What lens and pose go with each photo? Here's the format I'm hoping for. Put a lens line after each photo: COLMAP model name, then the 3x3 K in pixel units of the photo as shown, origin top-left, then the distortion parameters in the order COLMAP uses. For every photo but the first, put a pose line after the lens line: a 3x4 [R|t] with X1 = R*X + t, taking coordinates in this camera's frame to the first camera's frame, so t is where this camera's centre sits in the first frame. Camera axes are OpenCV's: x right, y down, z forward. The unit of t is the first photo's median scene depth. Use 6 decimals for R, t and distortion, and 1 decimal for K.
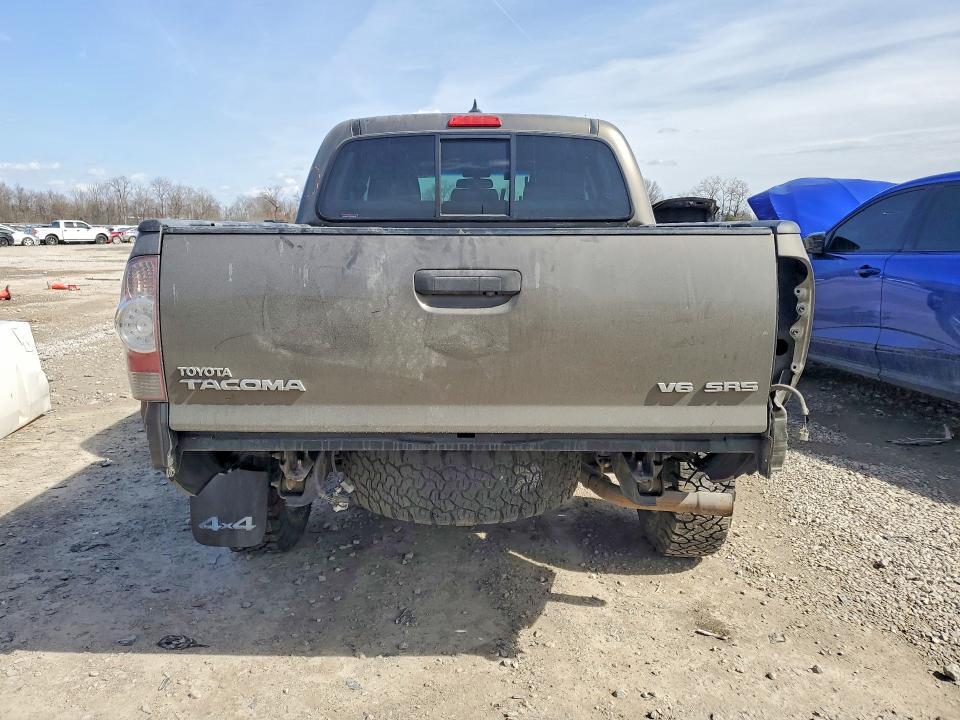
lens RADIAL K [[746.1, 0, 479.3], [0, 746.1, 356.9], [0, 0, 1]] dist [0.035119, 0.002208]
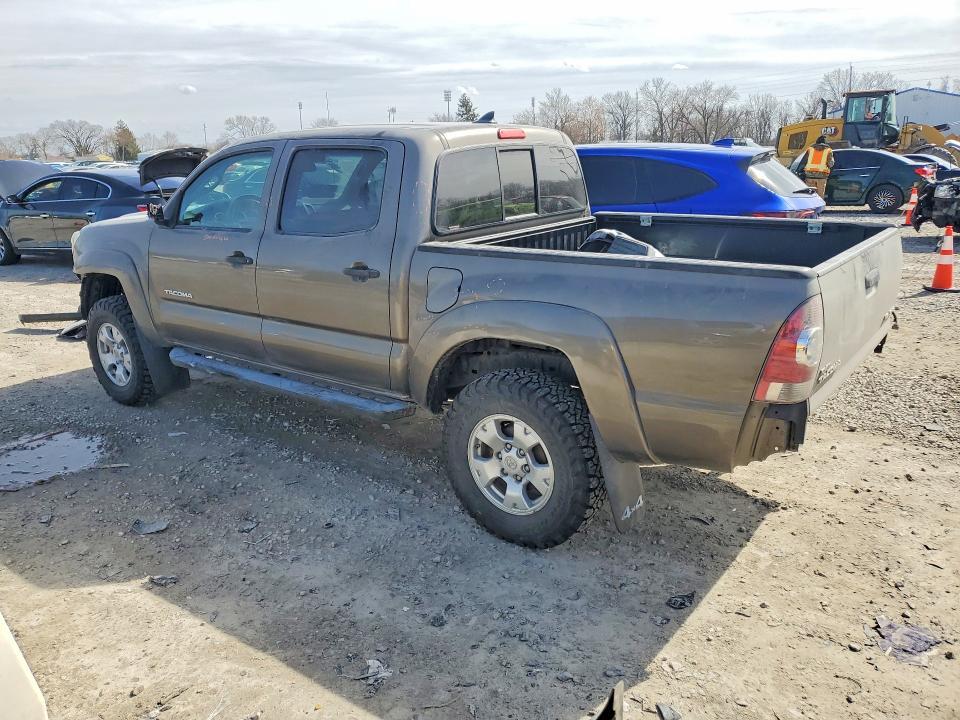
lens RADIAL K [[746.1, 0, 480.2], [0, 746.1, 360.8], [0, 0, 1]] dist [0.035119, 0.002208]
pose [[0.606676, -0.243062, 0.756879, -1.338641], [0.165219, 0.969871, 0.179031, -0.259715], [-0.777590, 0.016437, 0.628556, 0.442304]]
